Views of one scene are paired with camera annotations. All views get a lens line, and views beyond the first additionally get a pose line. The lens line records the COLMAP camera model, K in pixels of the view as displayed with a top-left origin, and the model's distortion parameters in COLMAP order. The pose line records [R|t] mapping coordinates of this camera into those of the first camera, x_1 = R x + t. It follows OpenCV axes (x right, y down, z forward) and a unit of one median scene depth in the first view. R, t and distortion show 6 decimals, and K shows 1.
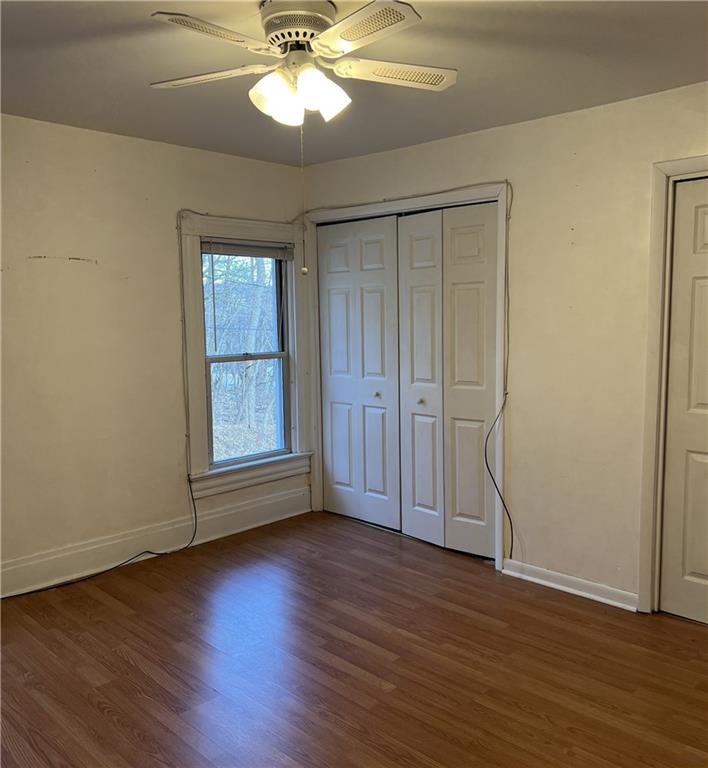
lens RADIAL K [[719.4, 0, 359.3], [0, 719.4, 385.7], [0, 0, 1]] dist [0.026611, 0.000000]
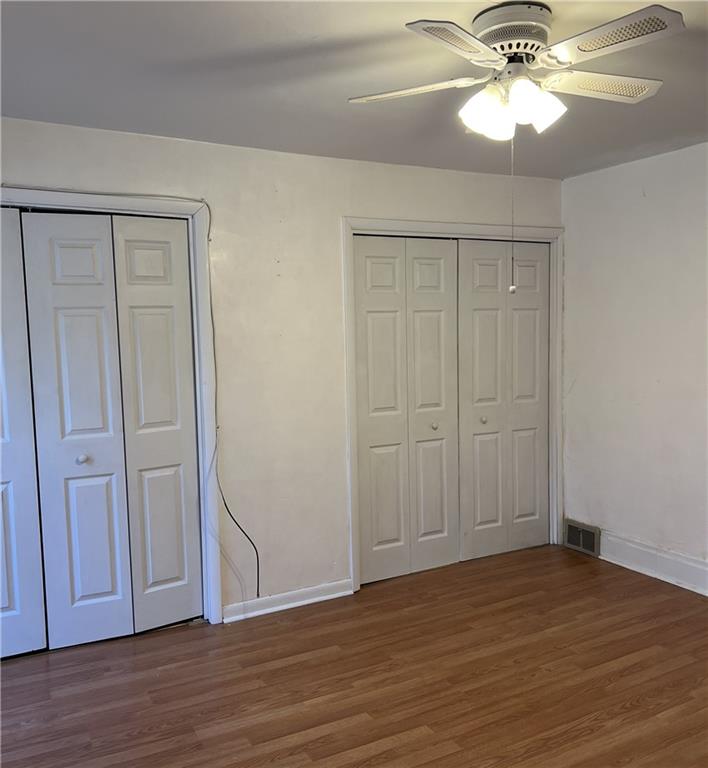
lens RADIAL K [[719.4, 0, 358.6], [0, 719.4, 382.1], [0, 0, 1]] dist [0.026611, 0.000000]
pose [[0.279702, -0.067674, 0.957699, -0.663444], [0.120416, 0.992109, 0.034937, -0.060669], [-0.952505, 0.105550, 0.285644, 0.588446]]
